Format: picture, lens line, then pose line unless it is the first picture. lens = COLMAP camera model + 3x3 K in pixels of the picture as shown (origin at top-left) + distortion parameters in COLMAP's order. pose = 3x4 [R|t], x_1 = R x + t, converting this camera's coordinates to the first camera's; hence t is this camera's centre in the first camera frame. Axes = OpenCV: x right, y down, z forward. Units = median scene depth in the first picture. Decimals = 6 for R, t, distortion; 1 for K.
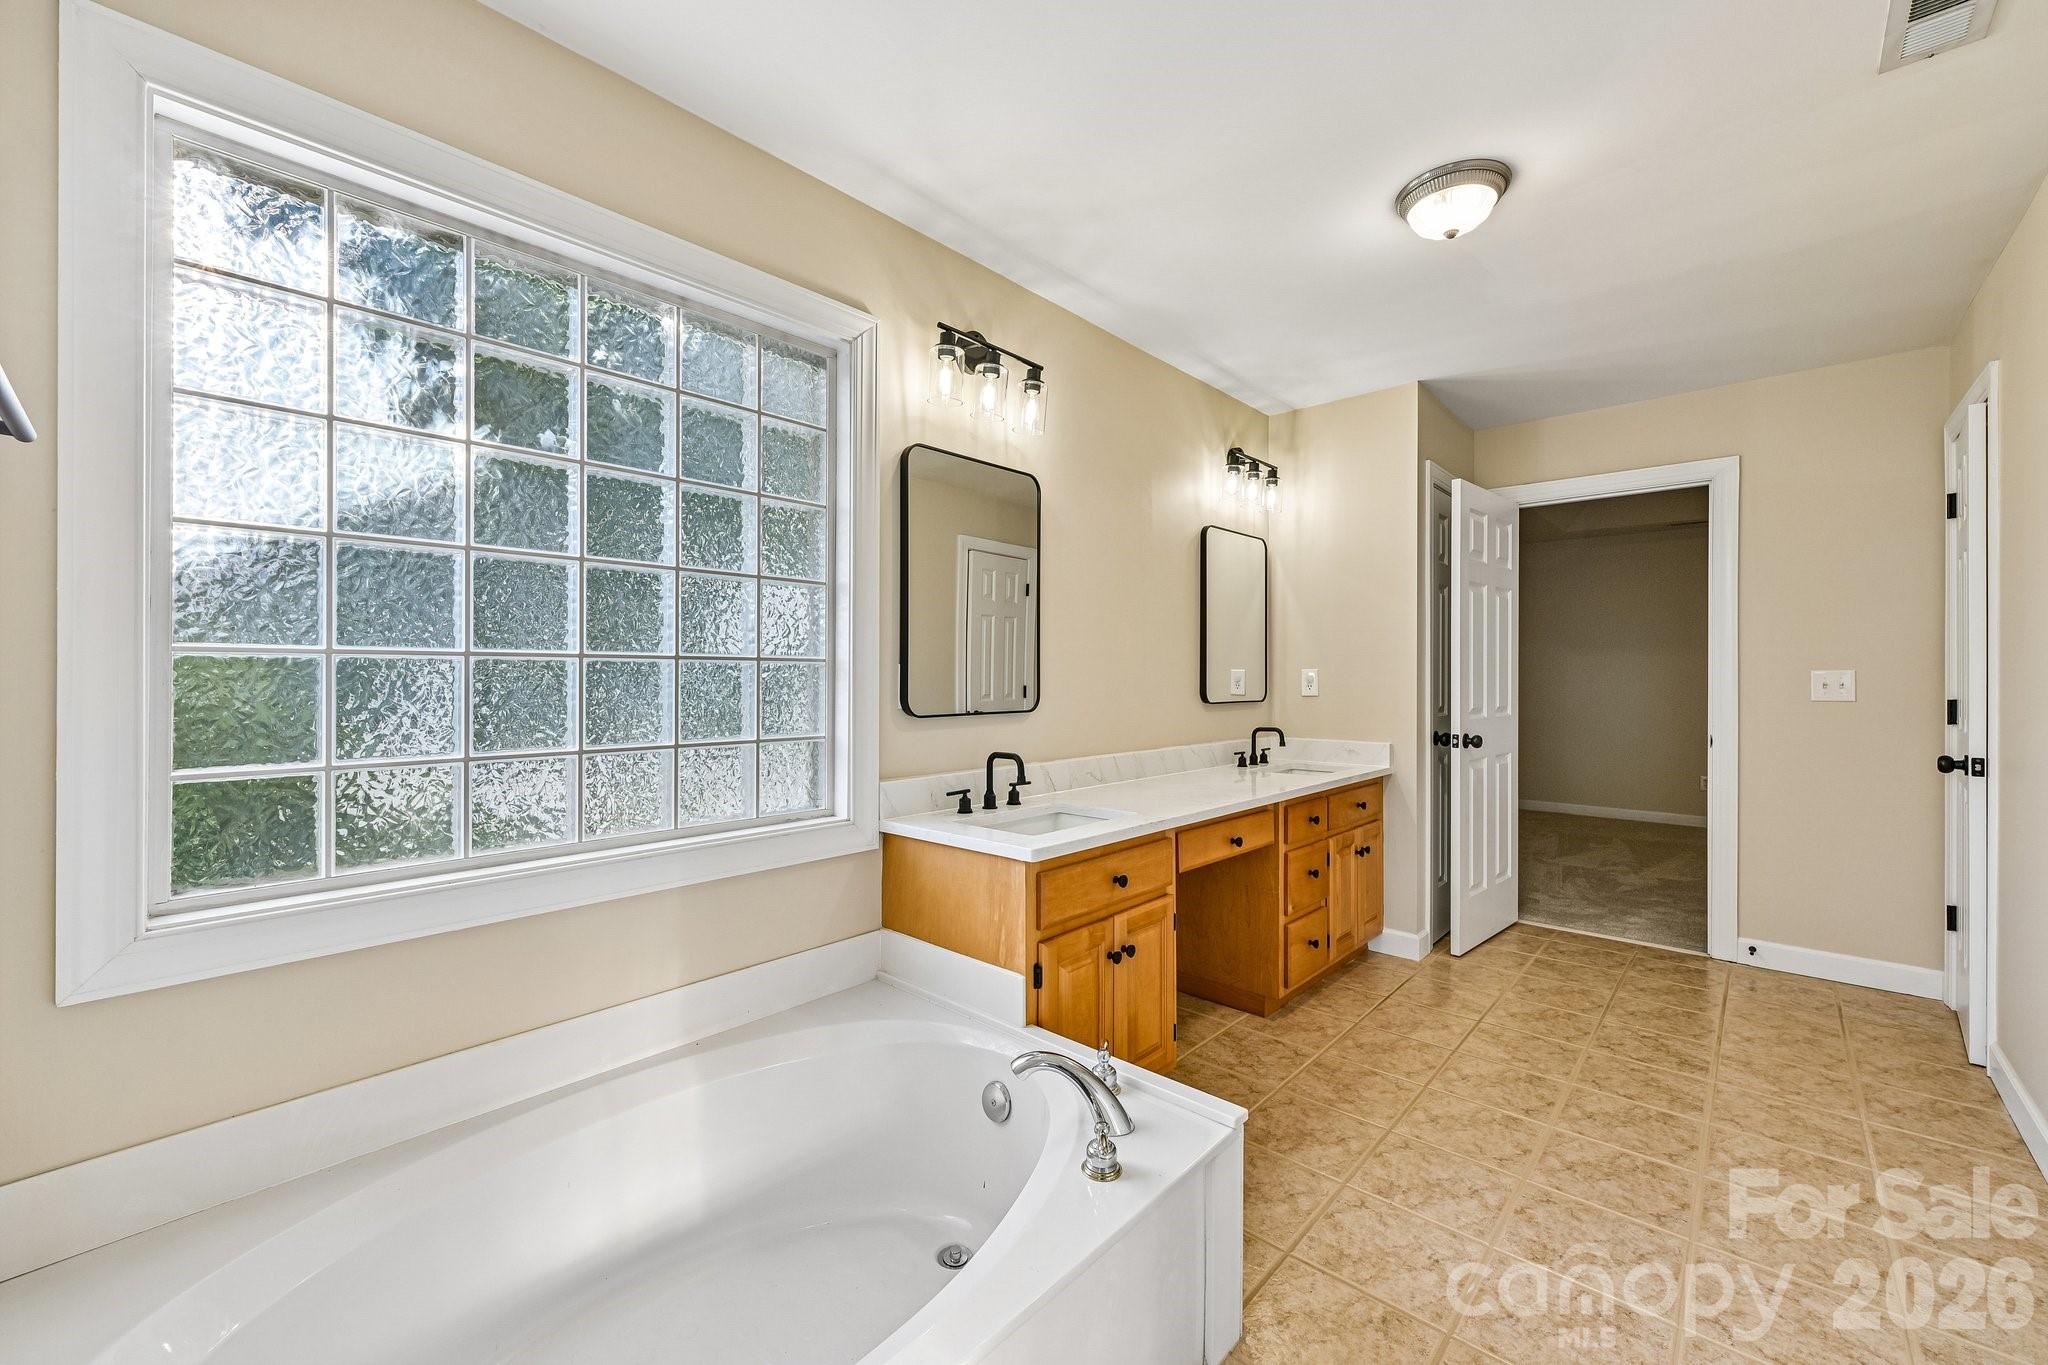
lens RADIAL K [[805.1, 0, 1019.9], [0, 805.1, 678.4], [0, 0, 1]] dist [0.000488, -0.000009]
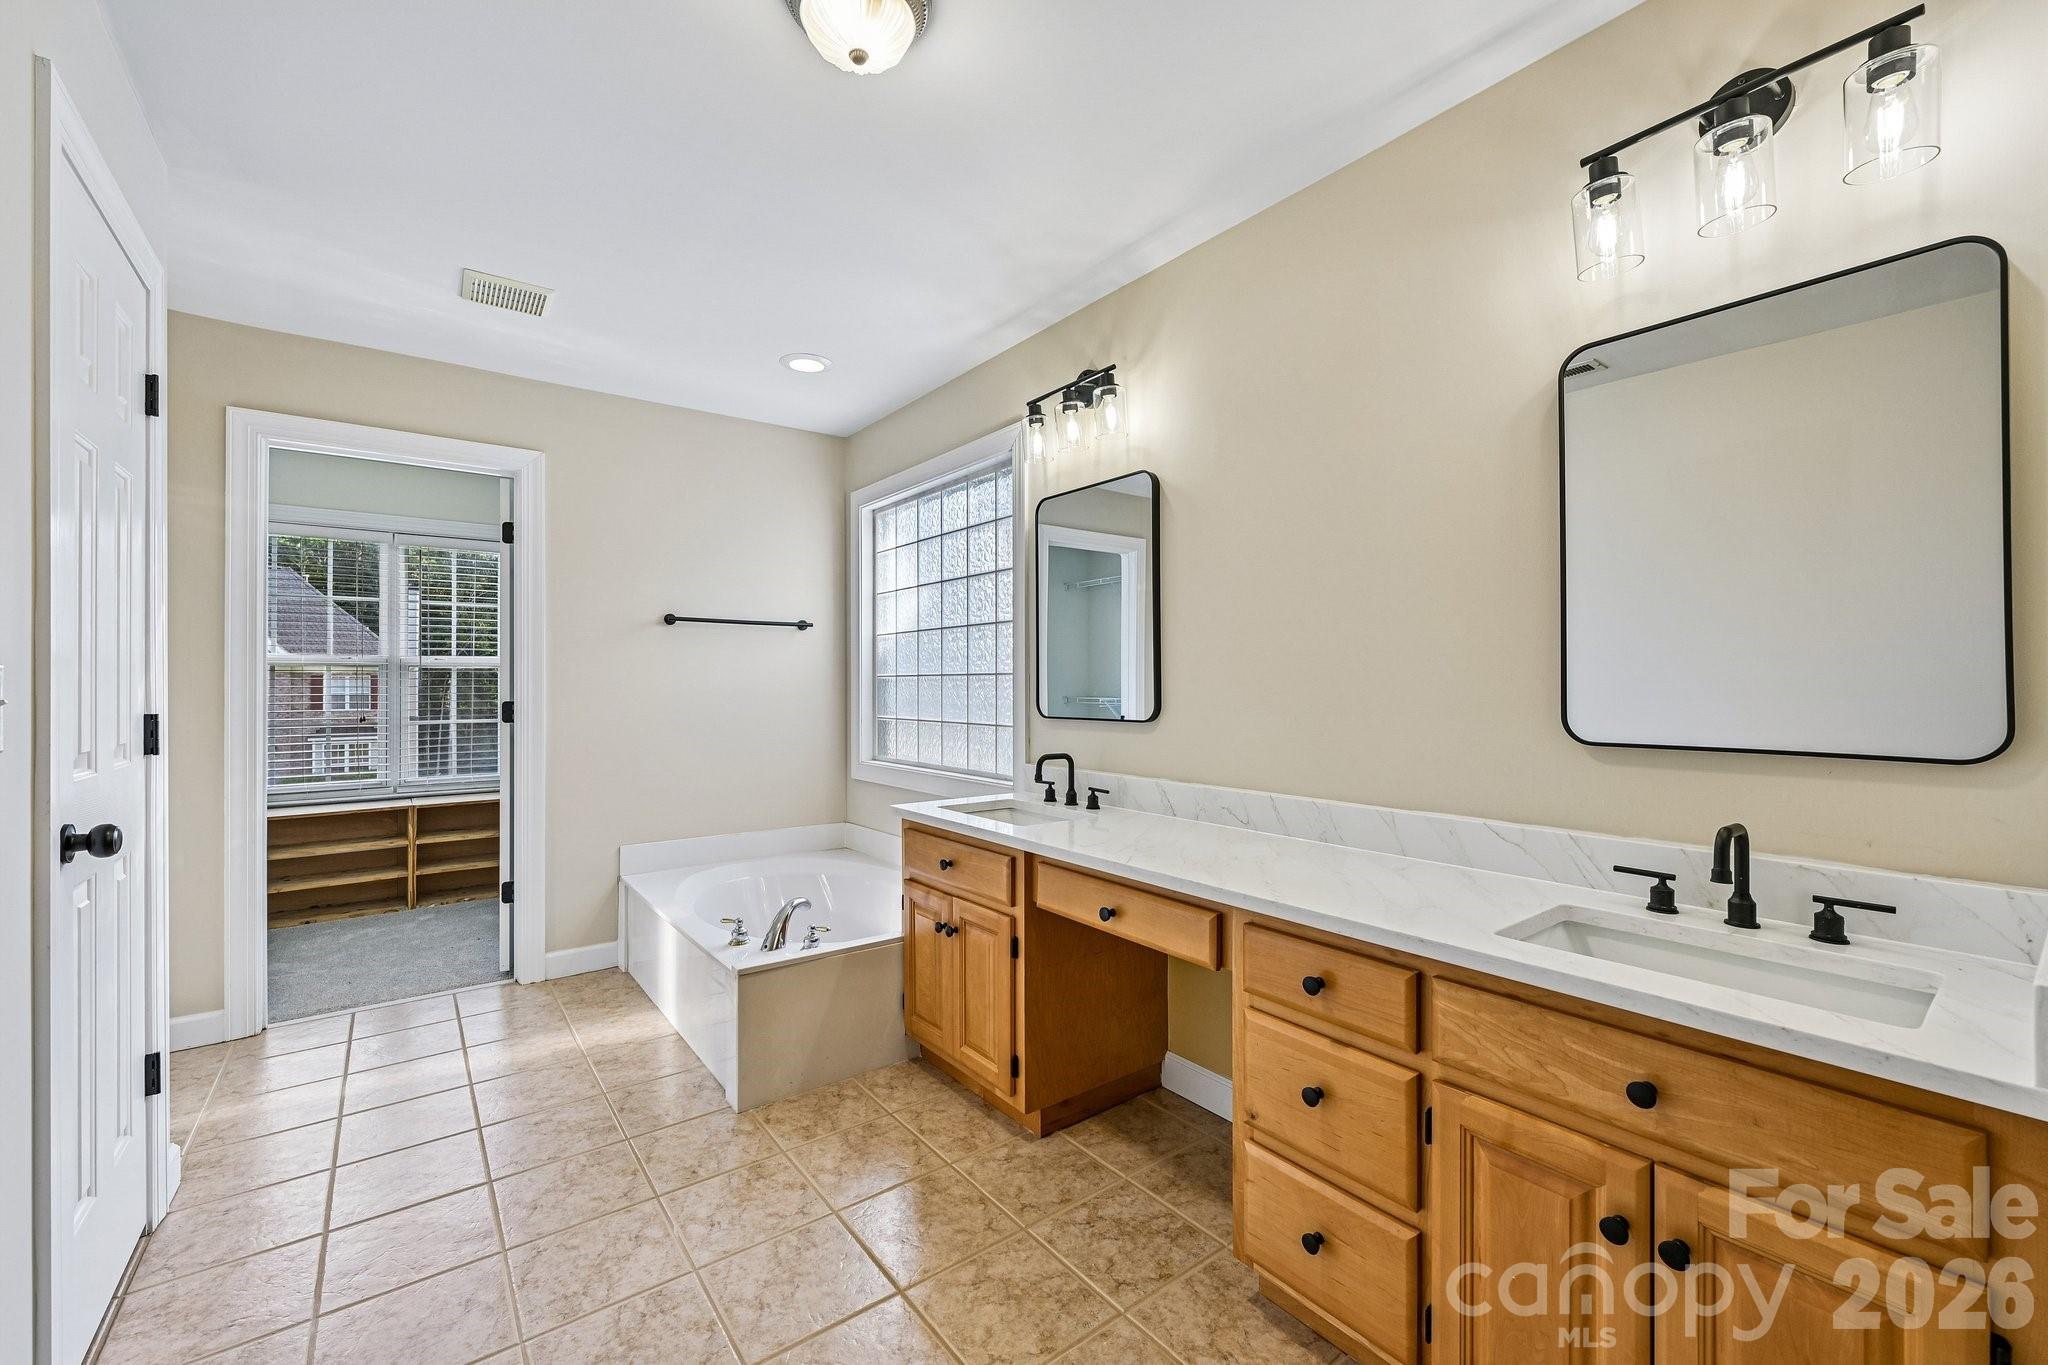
lens RADIAL K [[829.8, 0, 1024.0], [0, 829.8, 682.5], [0, 0, 1]] dist [0.001001, 0.000207]
pose [[-0.171653, -0.004370, -0.985148, 1.109890], [-0.000919, 0.999990, -0.004276, -0.000582], [0.985157, 0.000171, -0.171655, 1.150309]]
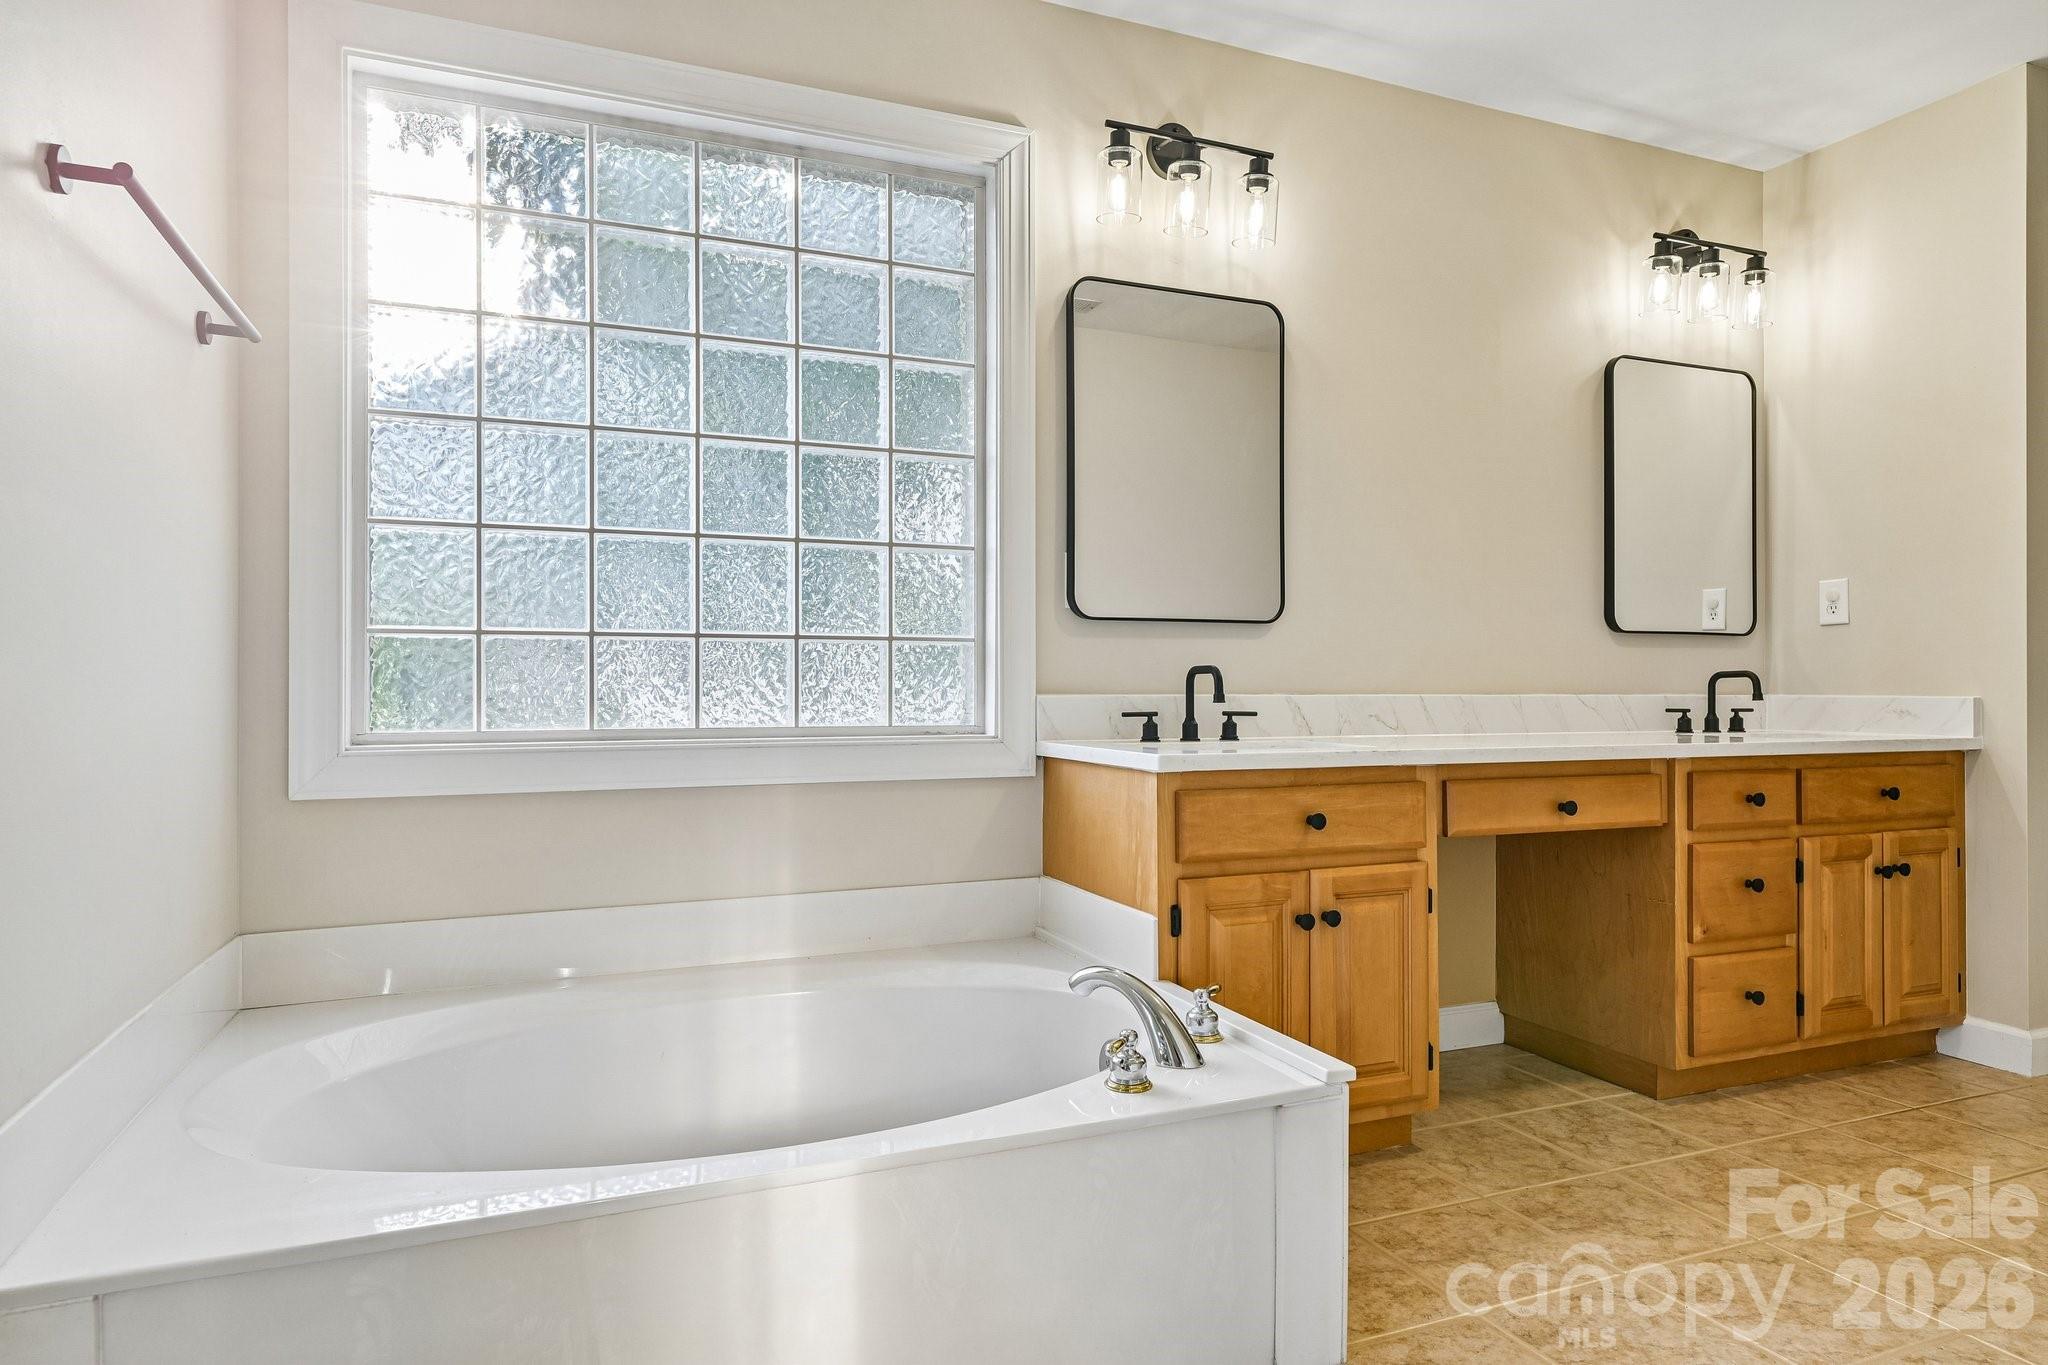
lens RADIAL K [[1190.3, 0, 1021.3], [0, 1190.3, 680.3], [0, 0, 1]] dist [-0.000886, -0.000998]
pose [[0.906607, -0.001136, -0.421975, 0.300658], [-0.001360, 0.999983, -0.005615, 0.112811], [0.421974, 0.005665, 0.906590, -0.096713]]
